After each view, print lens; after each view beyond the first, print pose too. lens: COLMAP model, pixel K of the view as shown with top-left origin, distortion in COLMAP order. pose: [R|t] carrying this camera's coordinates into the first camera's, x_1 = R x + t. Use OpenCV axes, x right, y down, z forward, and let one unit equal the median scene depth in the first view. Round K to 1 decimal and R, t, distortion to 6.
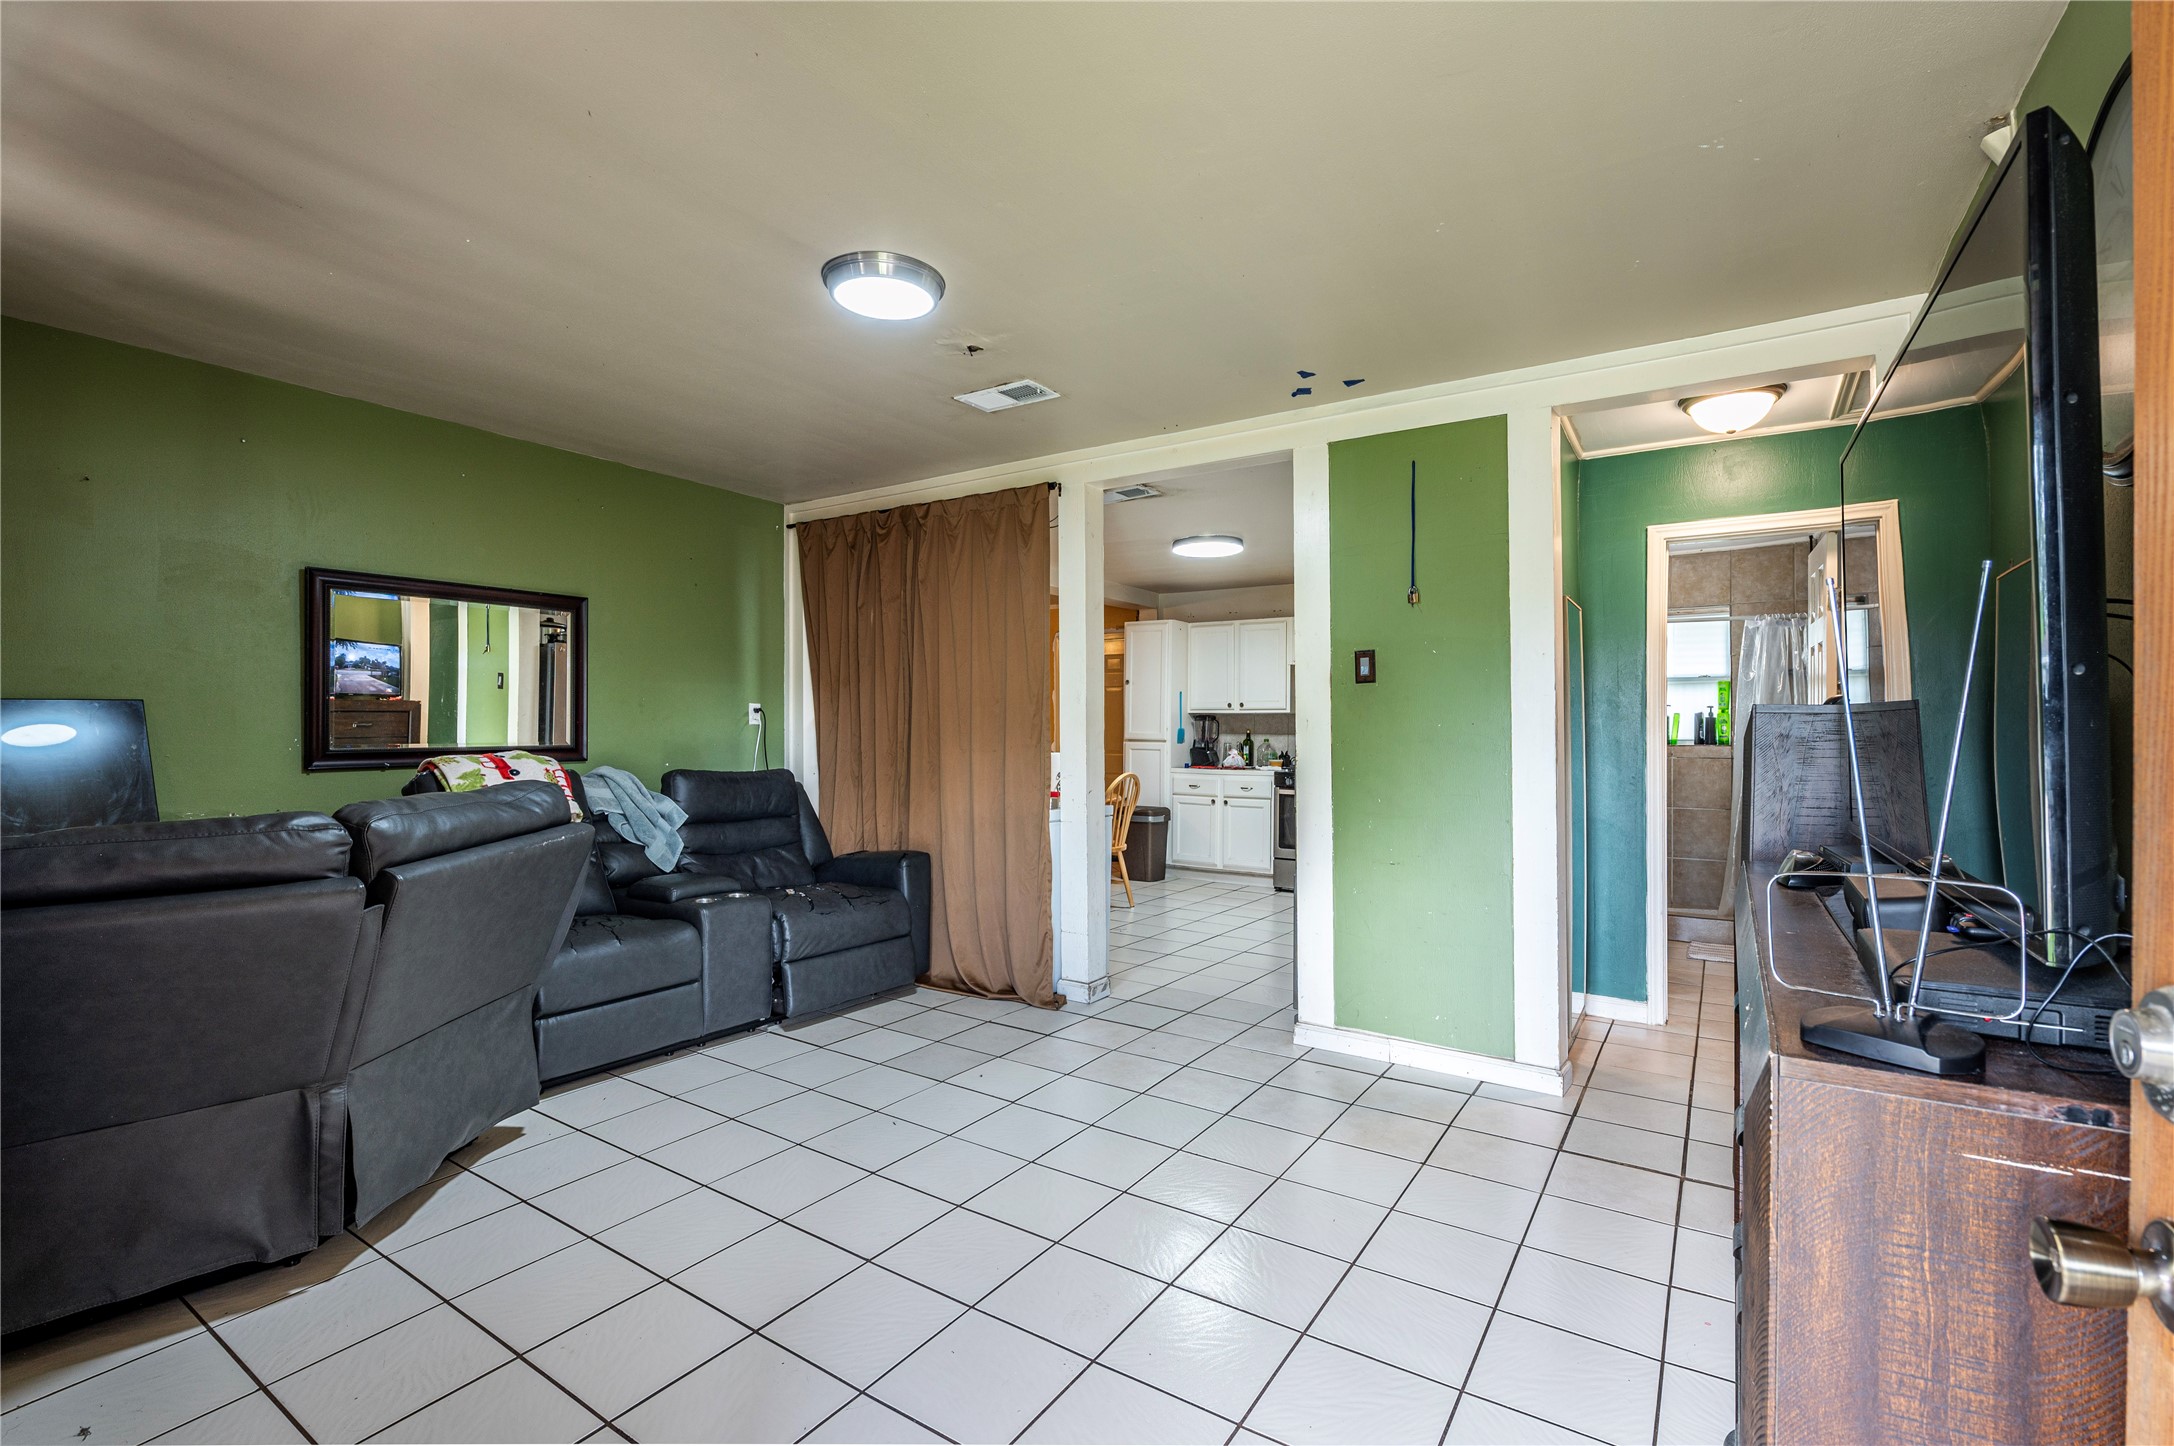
lens RADIAL K [[936.6, 0, 1079.8], [0, 936.6, 721.8], [0, 0, 1]] dist [-0.009338, -0.001228]
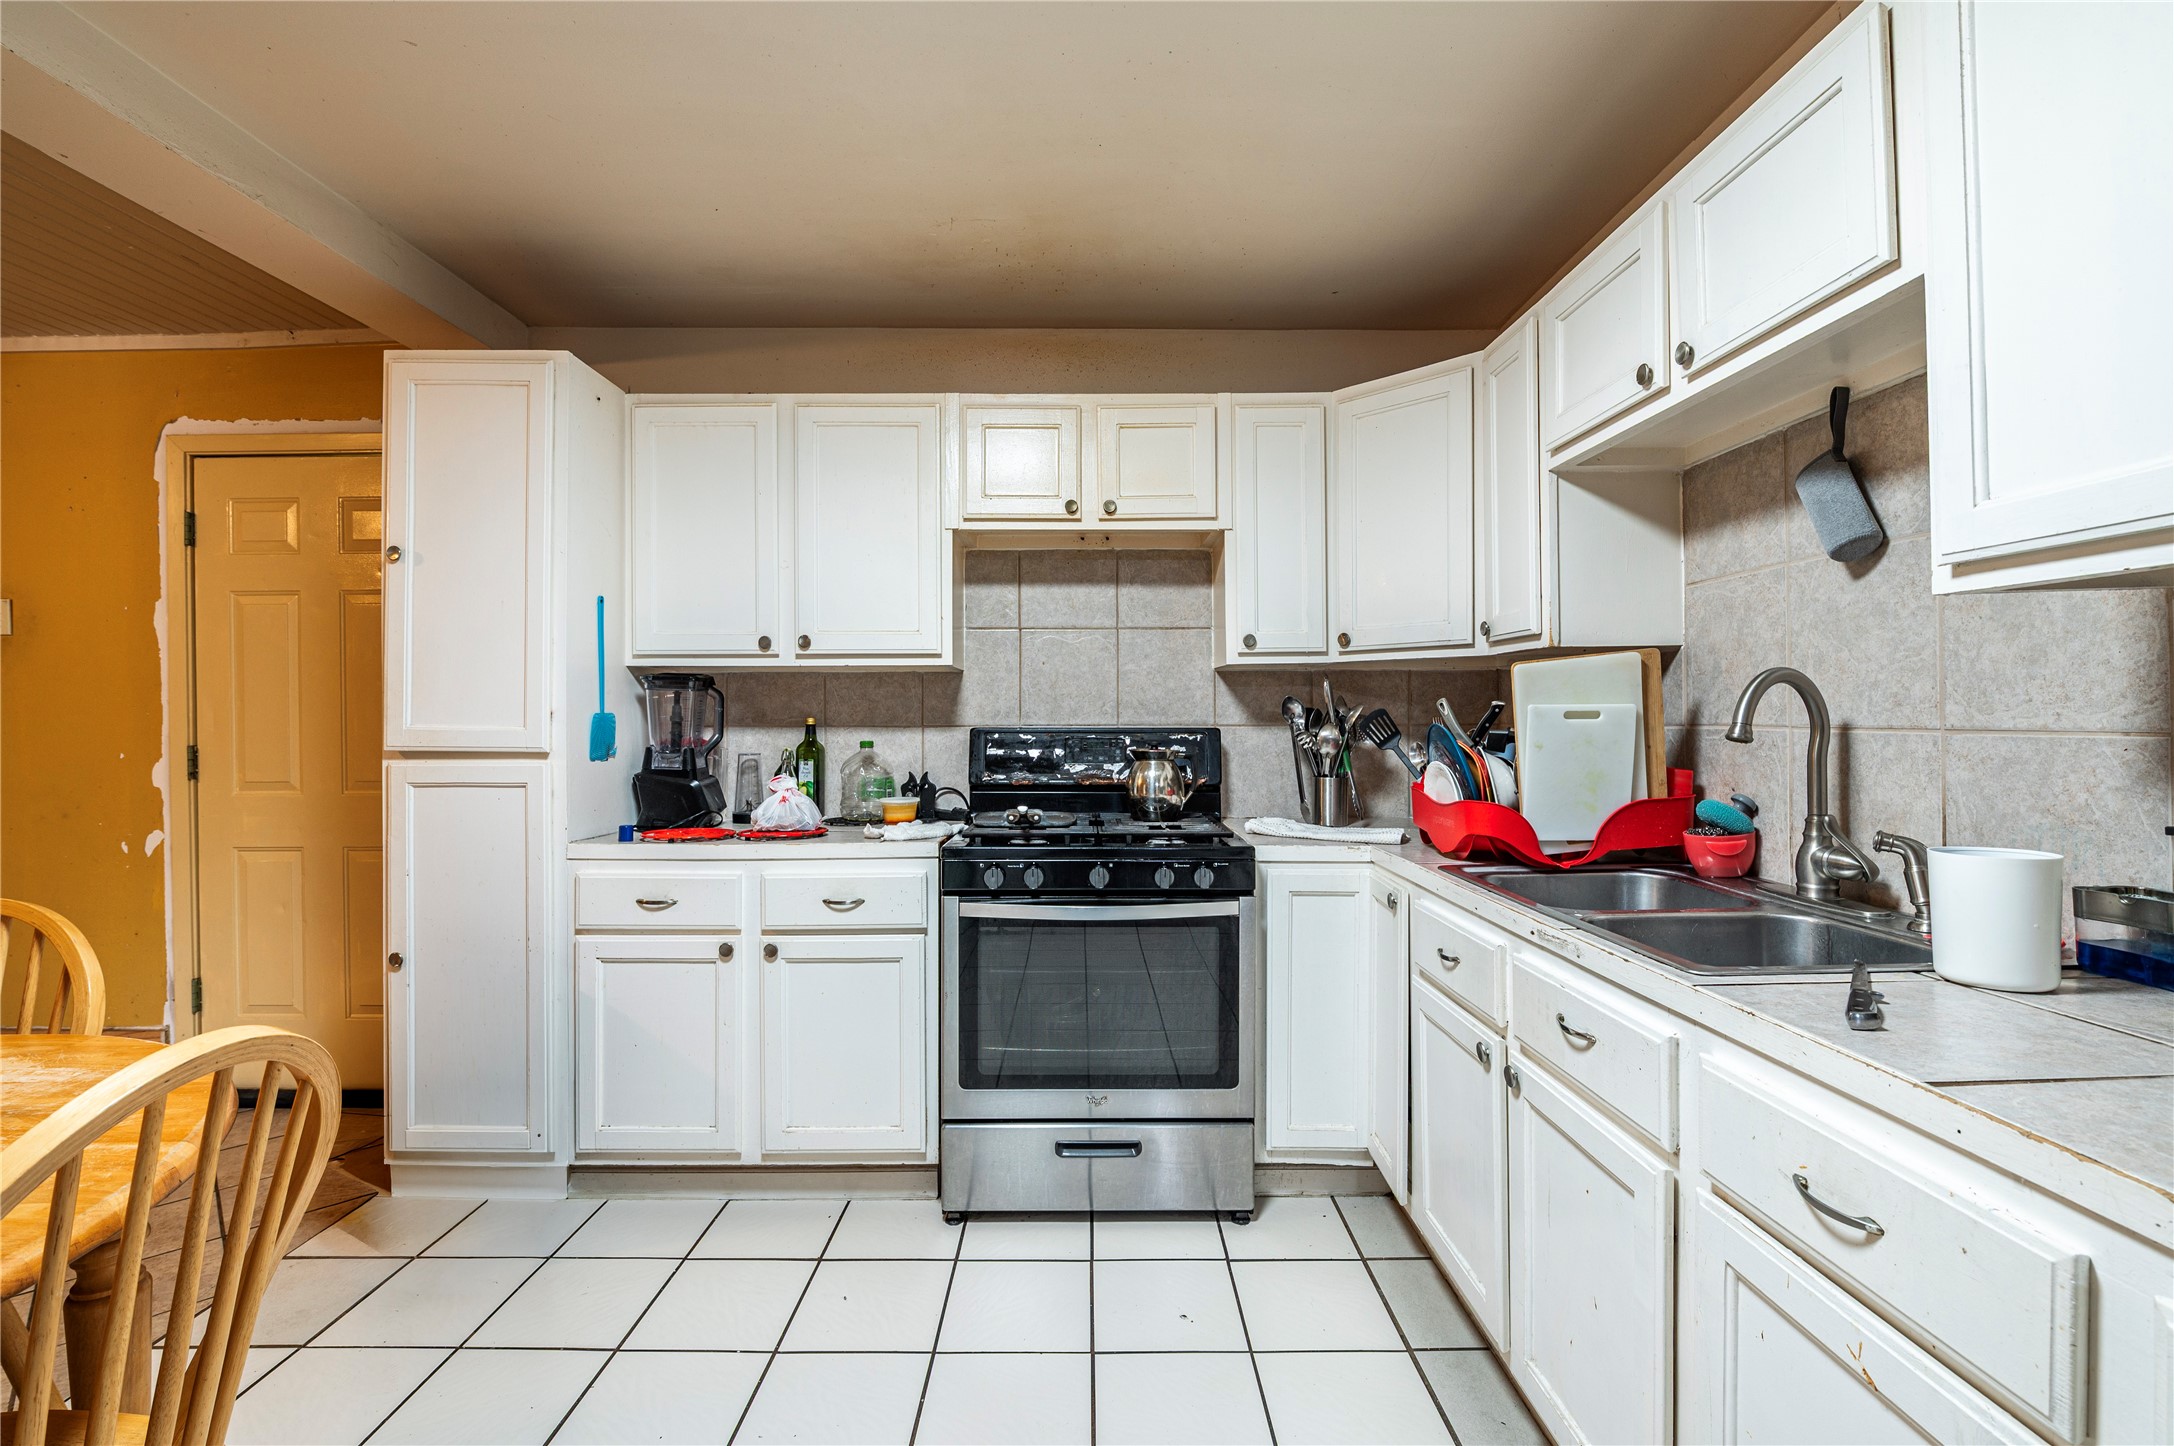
lens RADIAL K [[936.6, 0, 1085.9], [0, 936.6, 717.5], [0, 0, 1]] dist [-0.009338, -0.001228]
pose [[0.826584, -0.007552, 0.562763, 0.065951], [0.007006, 0.999971, 0.003129, 0.008709], [-0.562770, 0.001356, 0.826612, 0.652951]]
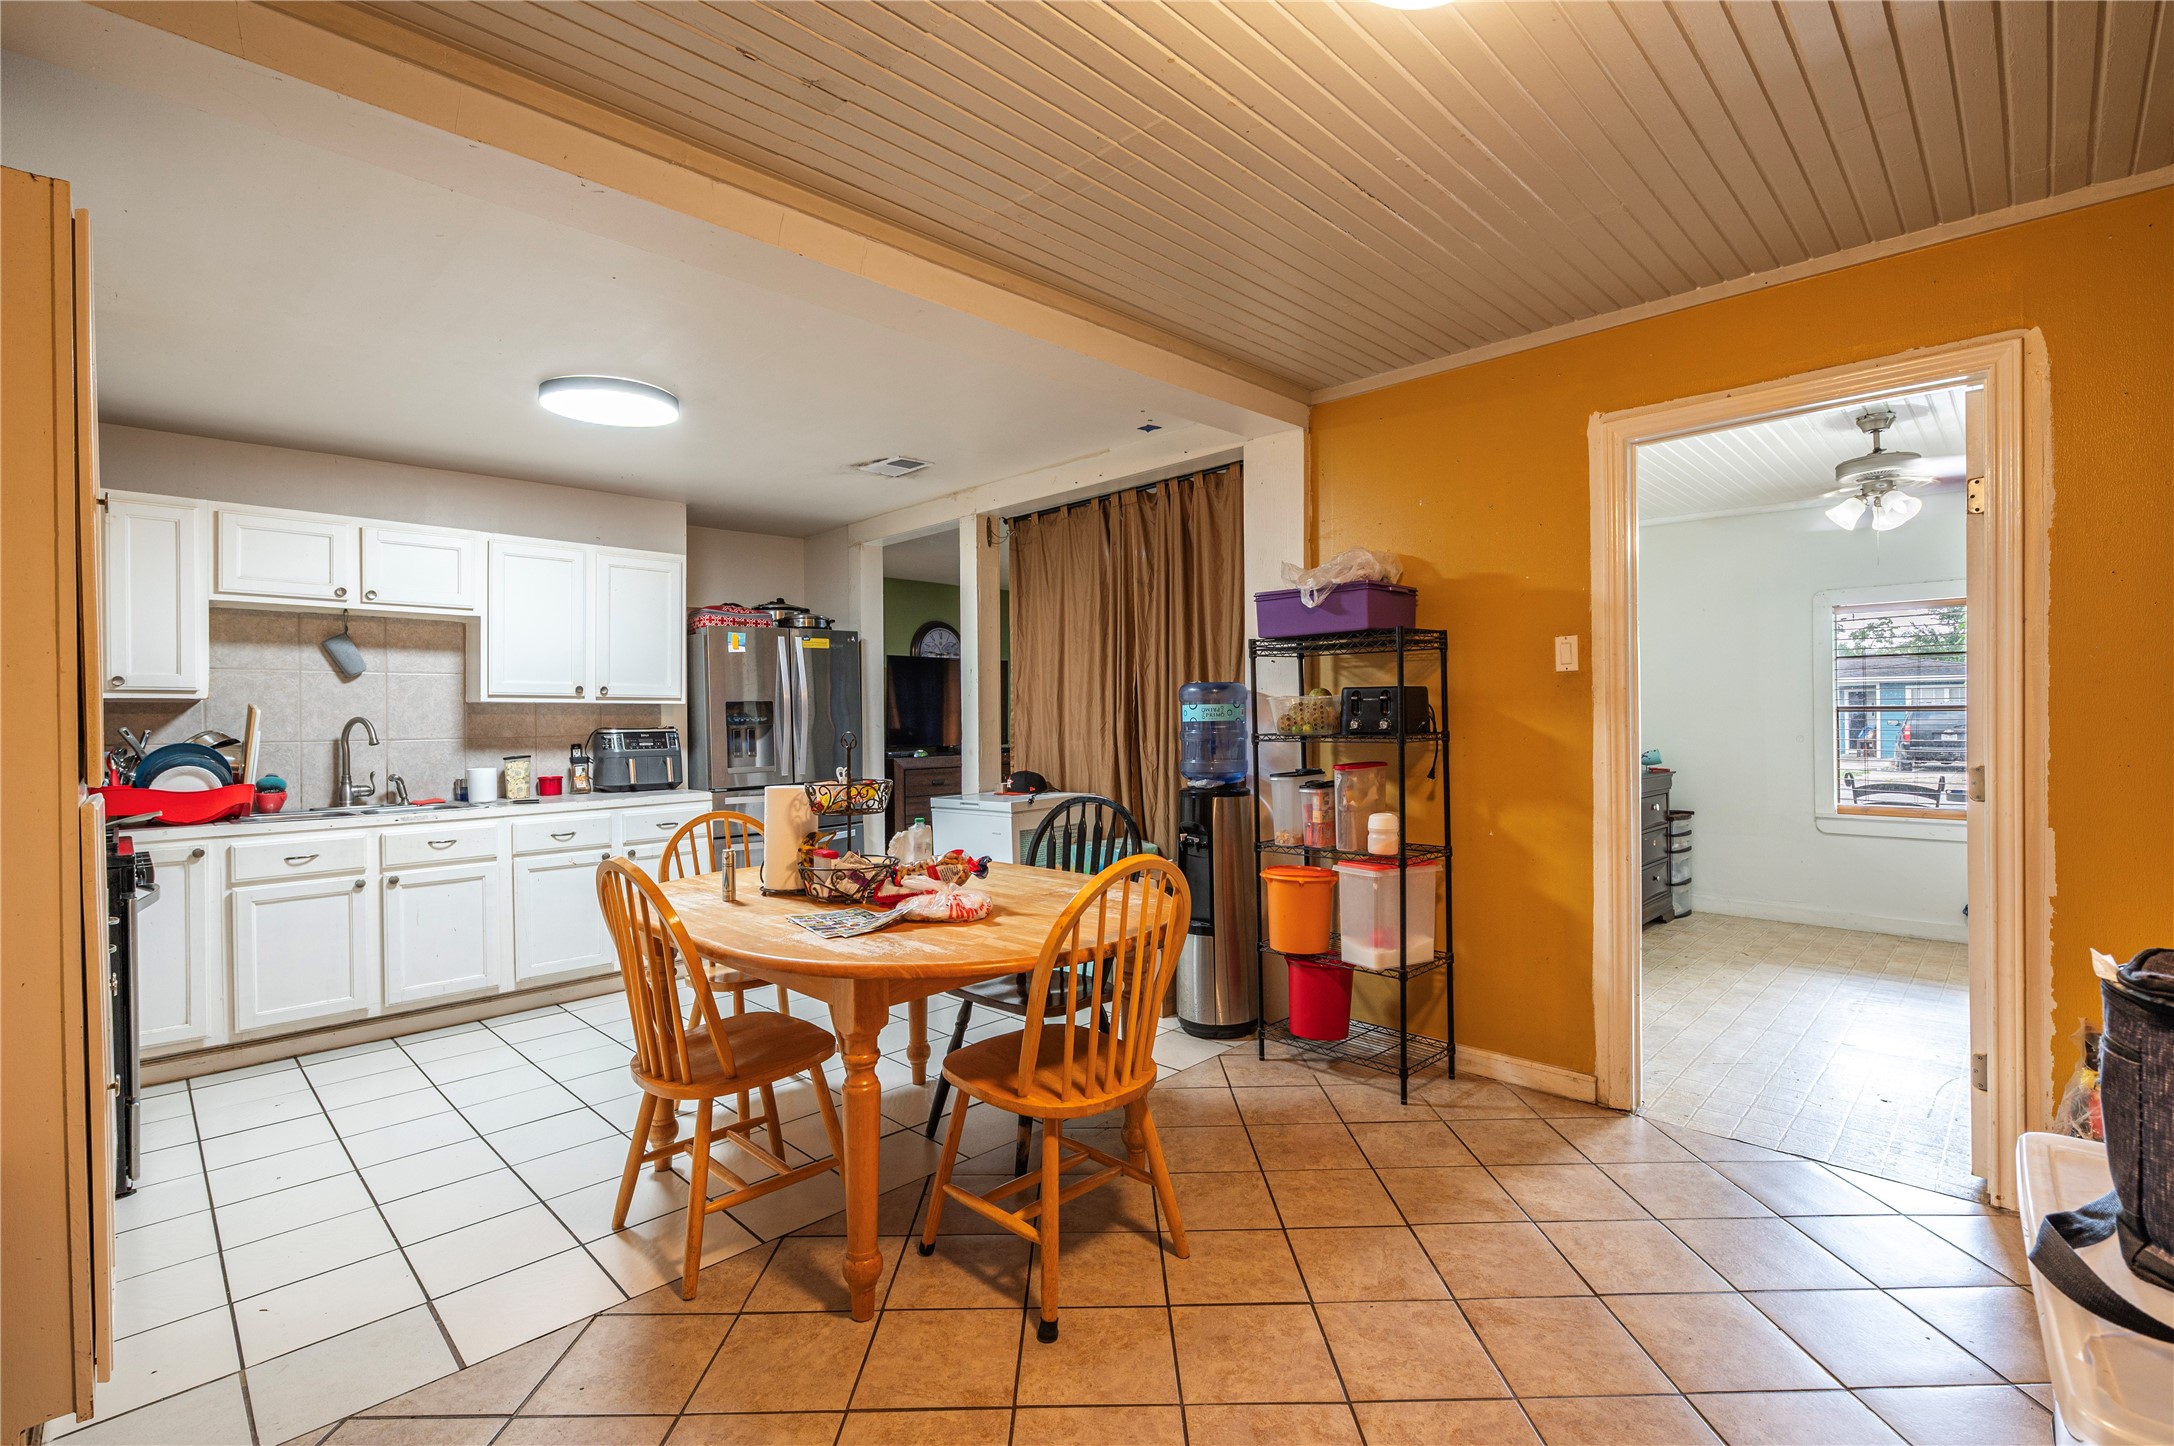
lens RADIAL K [[936.6, 0, 1084.3], [0, 936.6, 716.6], [0, 0, 1]] dist [-0.009338, -0.001228]
pose [[-0.982425, 0.012298, 0.186250, -0.184915], [0.011562, 0.999920, -0.005037, 0.006809], [-0.186297, -0.002795, -0.982490, 1.155388]]
